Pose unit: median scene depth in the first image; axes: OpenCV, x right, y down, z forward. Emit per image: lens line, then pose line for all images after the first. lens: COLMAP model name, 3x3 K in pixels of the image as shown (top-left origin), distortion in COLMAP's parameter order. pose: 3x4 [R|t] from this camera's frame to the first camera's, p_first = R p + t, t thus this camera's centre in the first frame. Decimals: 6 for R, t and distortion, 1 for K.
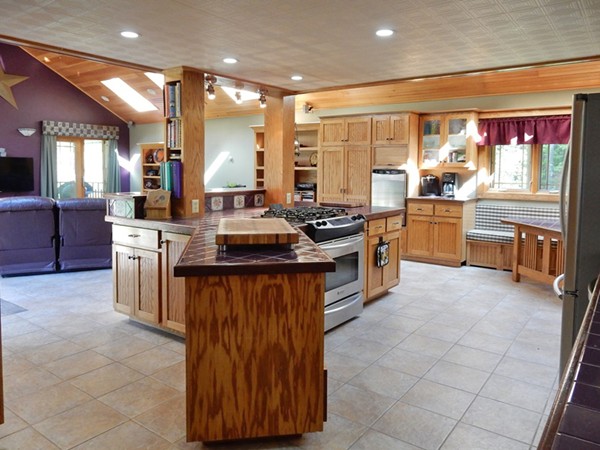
lens RADIAL K [[449.1, 0, 293.6], [0, 449.1, 203.2], [0, 0, 1]] dist [0.026310, -0.007153]
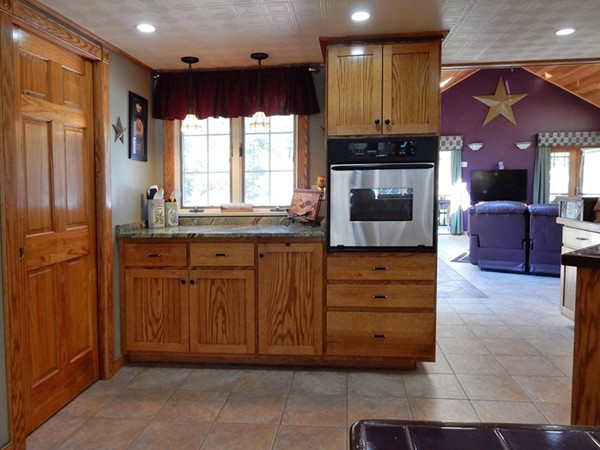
lens RADIAL K [[453.3, 0, 294.7], [0, 453.3, 211.9], [0, 0, 1]] dist [-0.009588, 0.000564]
pose [[0.510784, 0.038235, -0.858859, 0.103118], [-0.052213, 0.998546, 0.013402, 0.022741], [0.858122, 0.037998, 0.512037, -0.009901]]
